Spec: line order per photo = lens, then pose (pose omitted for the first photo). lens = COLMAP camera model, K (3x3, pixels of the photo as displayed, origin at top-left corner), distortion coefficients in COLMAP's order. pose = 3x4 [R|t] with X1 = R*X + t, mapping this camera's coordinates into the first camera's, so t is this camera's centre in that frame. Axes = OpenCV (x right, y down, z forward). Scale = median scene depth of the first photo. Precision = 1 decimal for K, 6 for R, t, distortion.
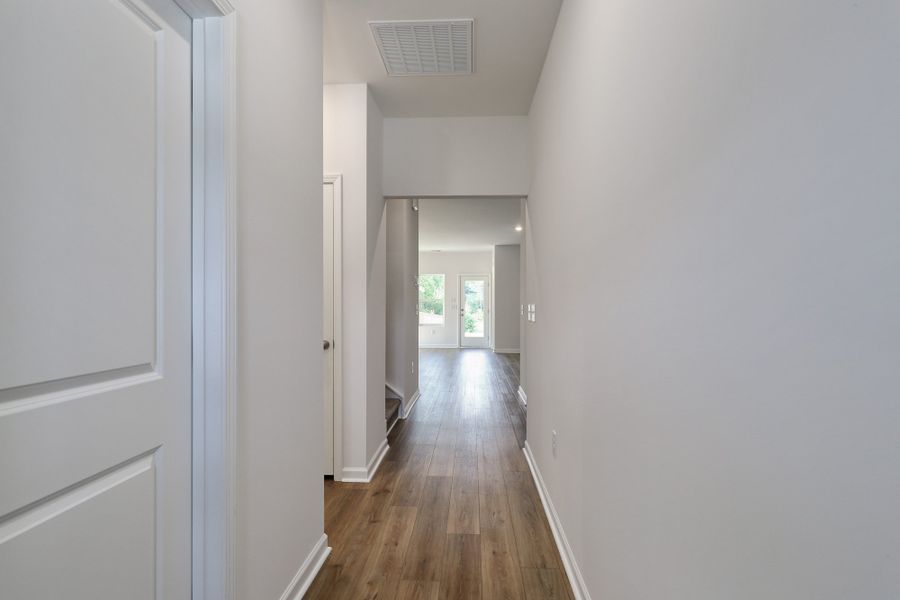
lens RADIAL K [[455.7, 0, 450.0], [0, 455.7, 300.0], [0, 0, 1]] dist [0.003473, 0.000345]
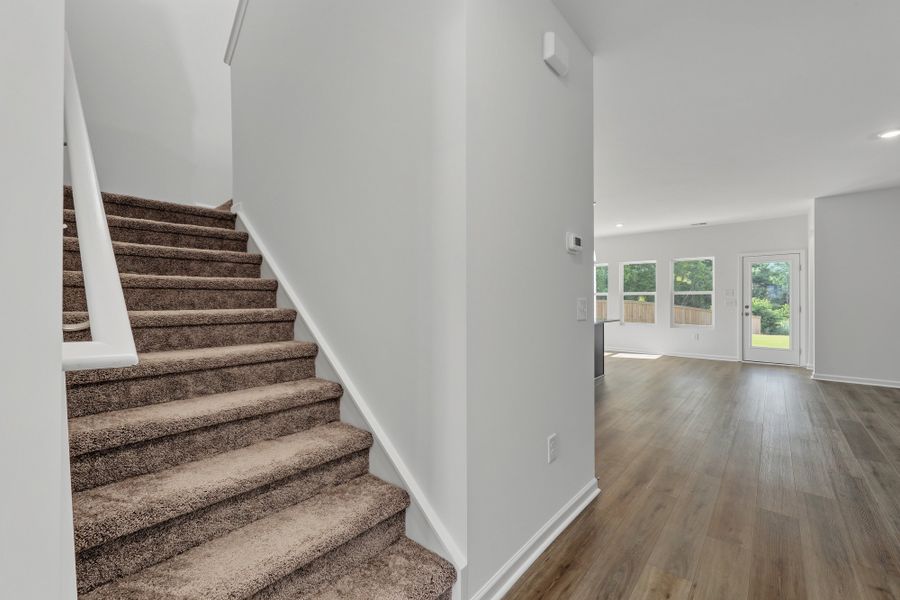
lens RADIAL K [[364.1, 0, 447.5], [0, 364.1, 299.2], [0, 0, 1]] dist [0.001923, -0.000272]
pose [[0.775107, -0.005144, -0.631809, 0.024660], [0.009727, 0.999946, 0.003791, 0.004243], [0.631755, -0.009084, 0.775115, 0.295217]]
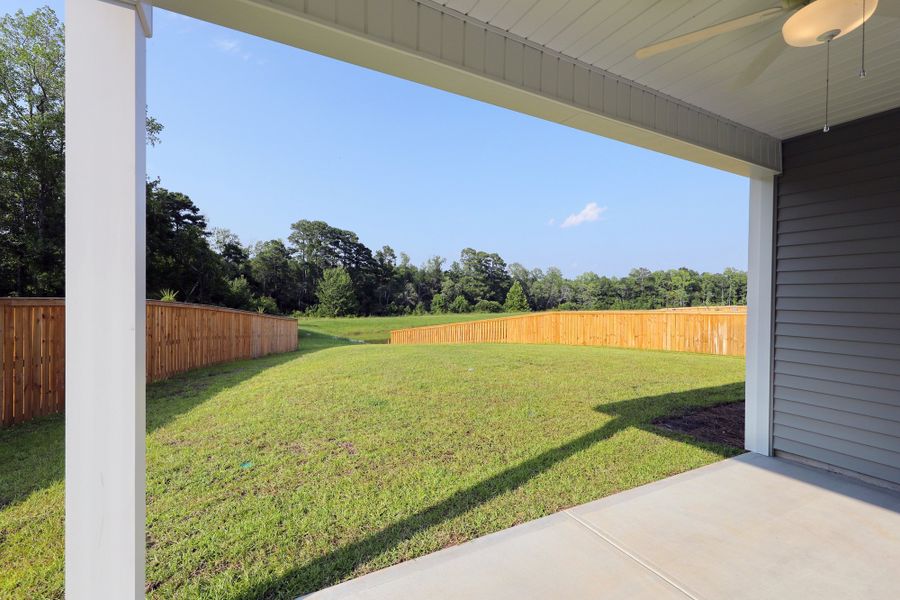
lens RADIAL K [[396.7, 0, 449.3], [0, 396.7, 299.5], [0, 0, 1]] dist [0.002072, -0.000362]
pose [[0.858251, 0.006742, 0.513187, -0.241069], [-0.014973, 0.999817, 0.011906, 0.005907], [-0.513012, -0.017902, 0.858195, 1.066688]]
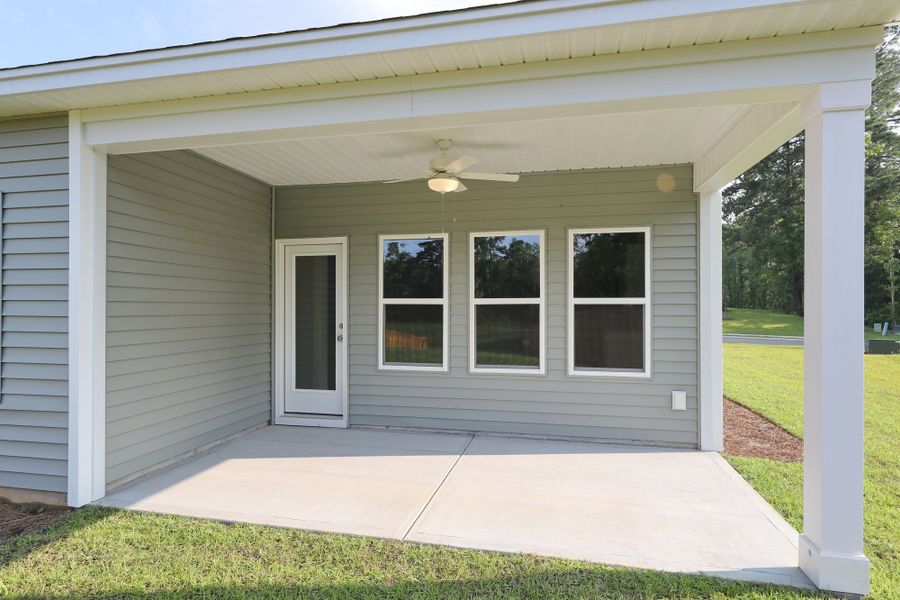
lens RADIAL K [[492.5, 0, 450.0], [0, 492.5, 300.0], [0, 0, 1]] dist [0.002327, -0.000384]
pose [[-0.986018, -0.001504, 0.166633, -0.144332], [-0.005210, 0.999749, -0.021805, 0.008420], [-0.166559, -0.022368, -0.985778, 1.450157]]
